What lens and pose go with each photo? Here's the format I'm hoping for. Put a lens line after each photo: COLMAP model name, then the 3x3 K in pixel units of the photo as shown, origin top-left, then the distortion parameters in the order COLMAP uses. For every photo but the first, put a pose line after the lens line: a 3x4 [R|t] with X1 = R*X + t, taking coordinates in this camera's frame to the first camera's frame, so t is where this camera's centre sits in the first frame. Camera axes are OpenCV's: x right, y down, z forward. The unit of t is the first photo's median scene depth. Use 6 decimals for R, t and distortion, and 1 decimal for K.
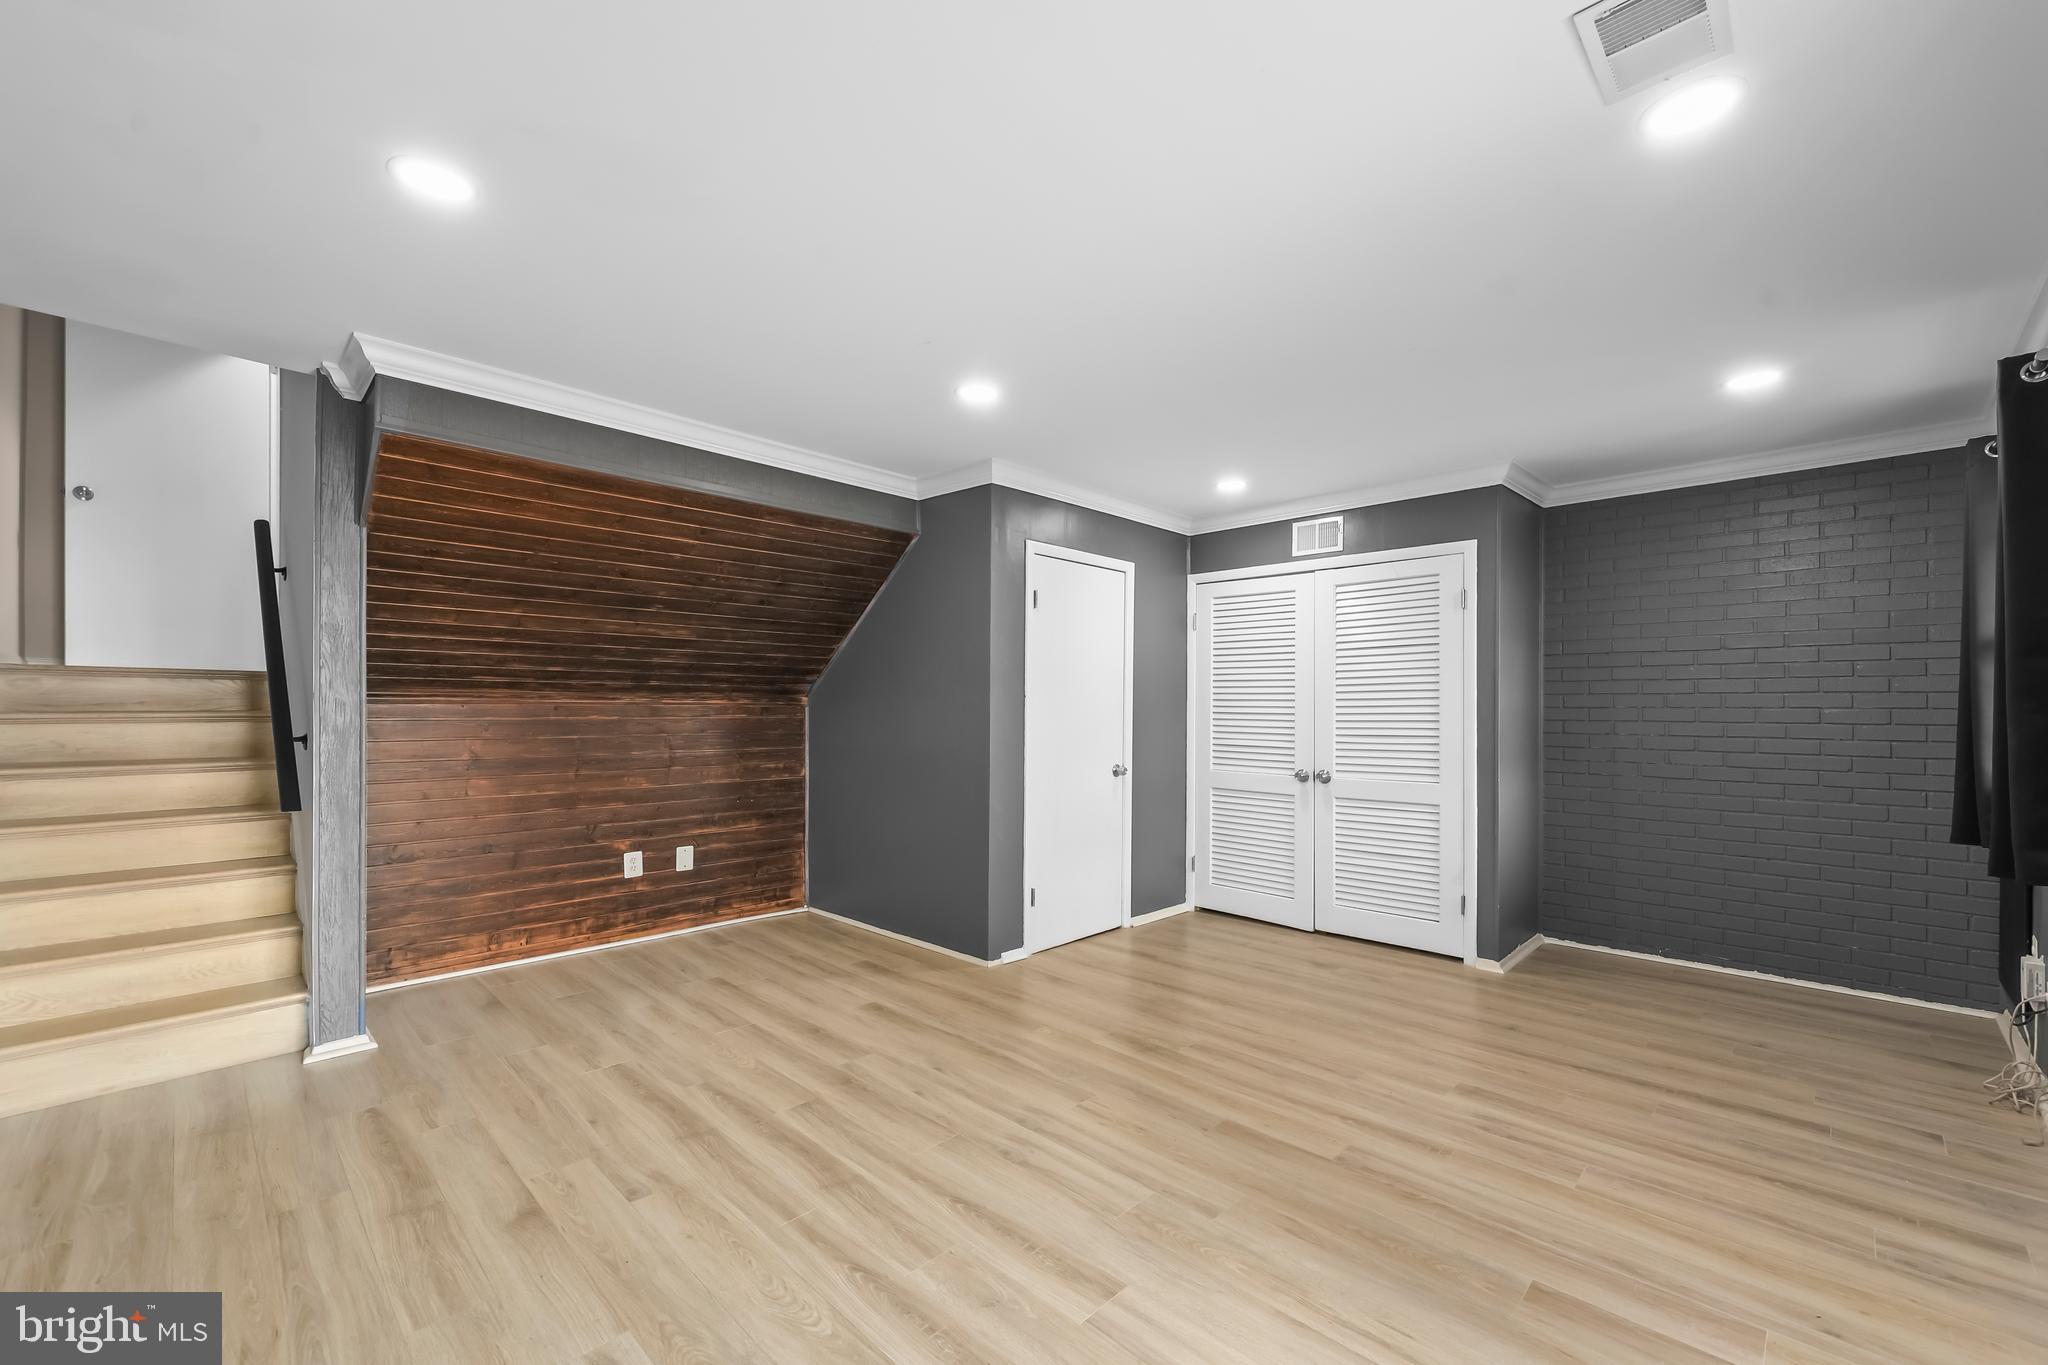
lens RADIAL K [[821.5, 0, 1027.5], [0, 821.5, 687.5], [0, 0, 1]] dist [-0.001918, -0.000187]
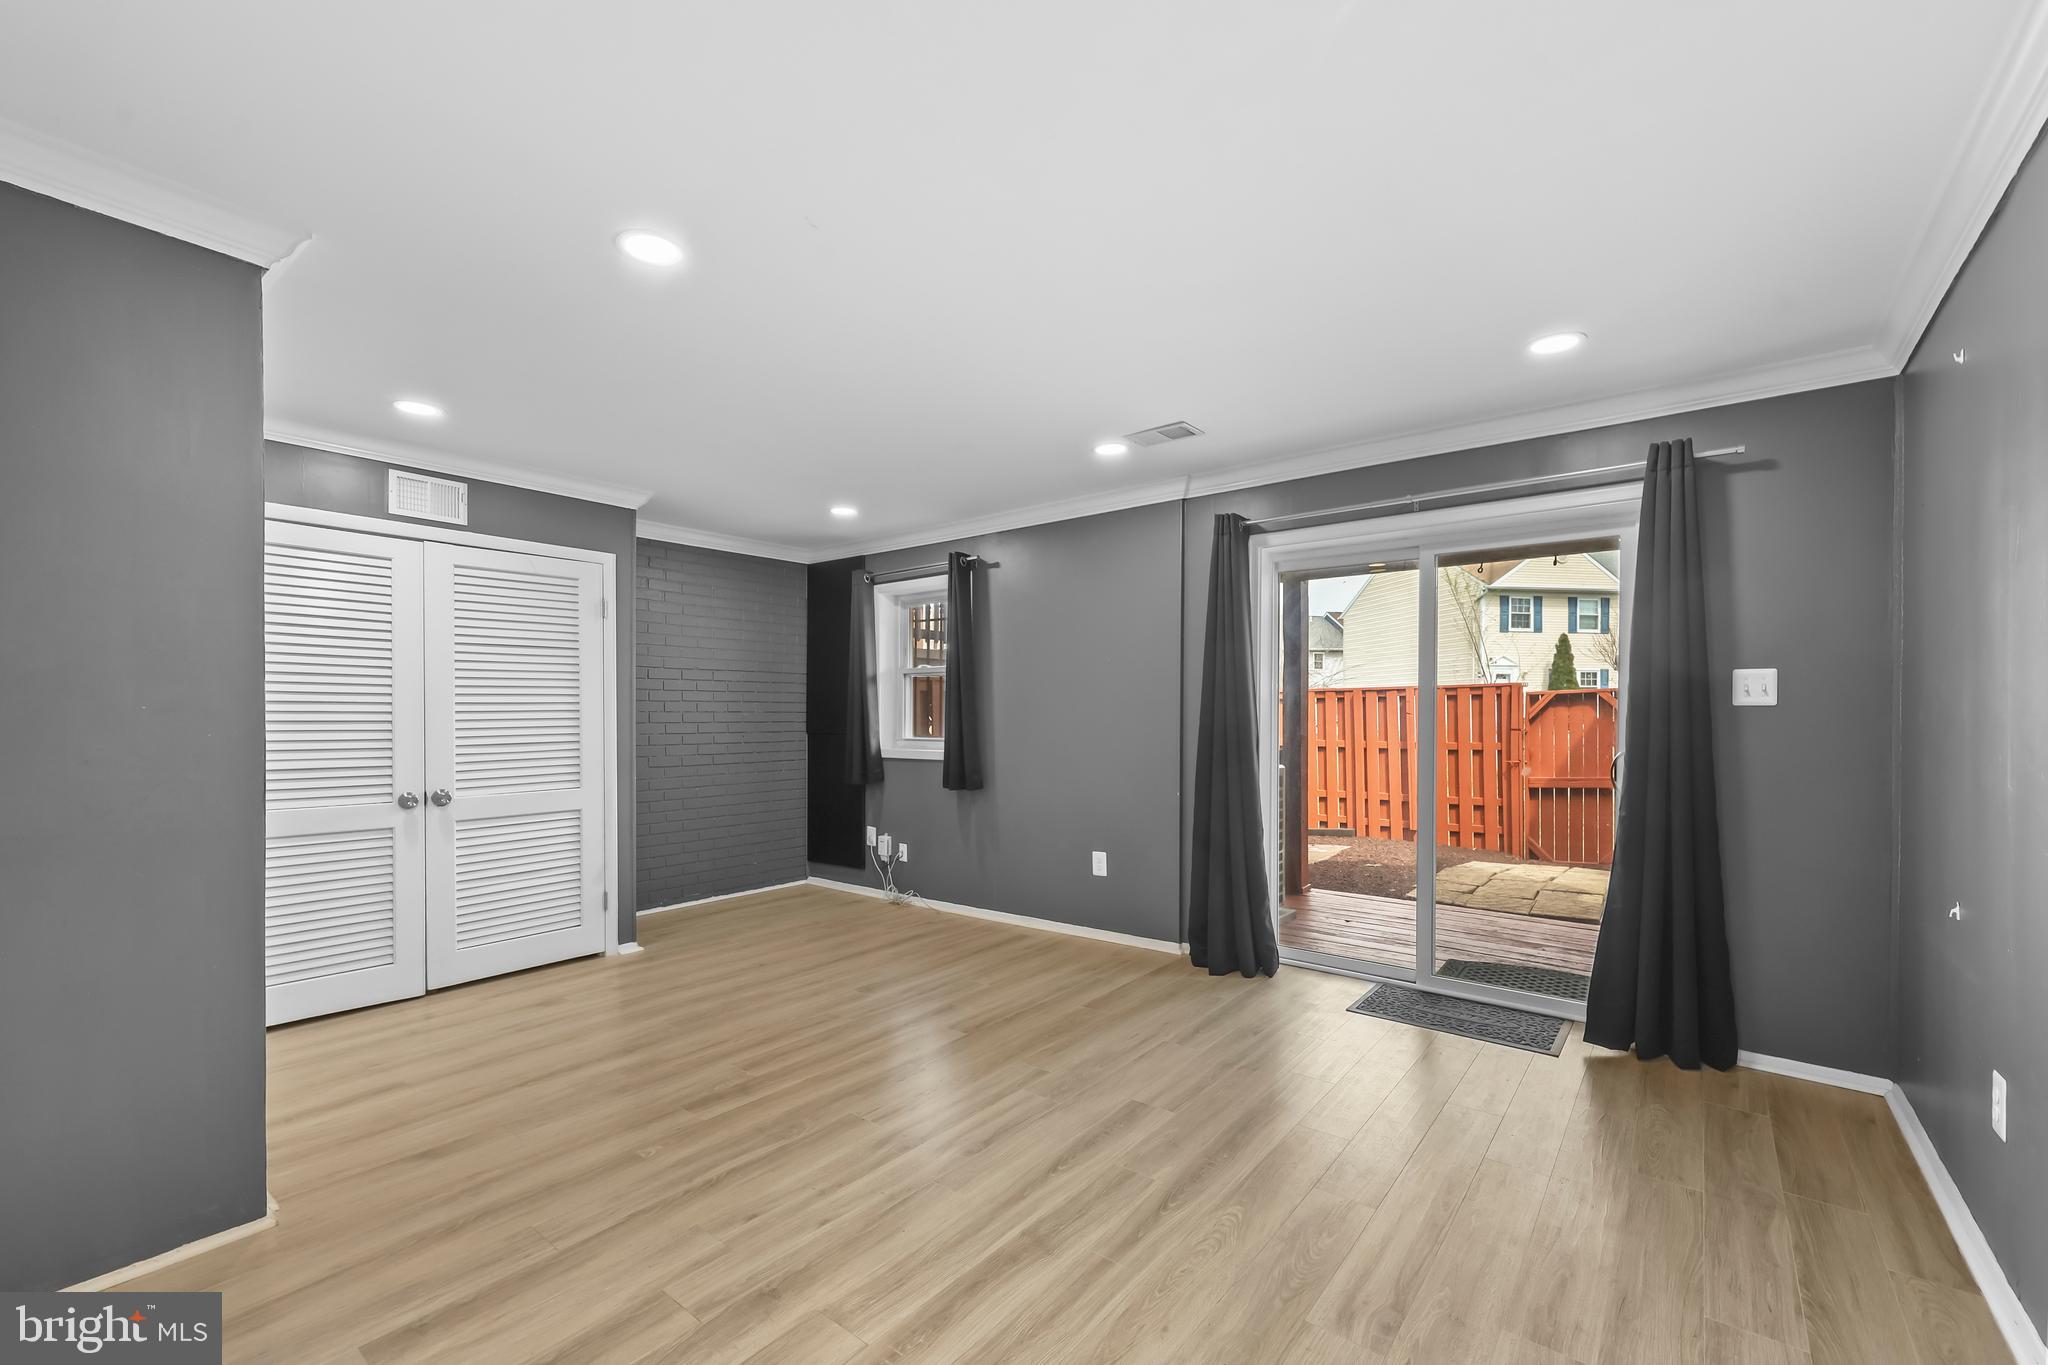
lens RADIAL K [[840.9, 0, 1024.9], [0, 840.9, 710.2], [0, 0, 1]] dist [-0.000246, 0.000187]
pose [[-0.089080, 0.000396, 0.996024, -0.684749], [-0.023625, 0.999718, -0.002510, 0.013650], [-0.995744, -0.023755, -0.089045, 0.664642]]
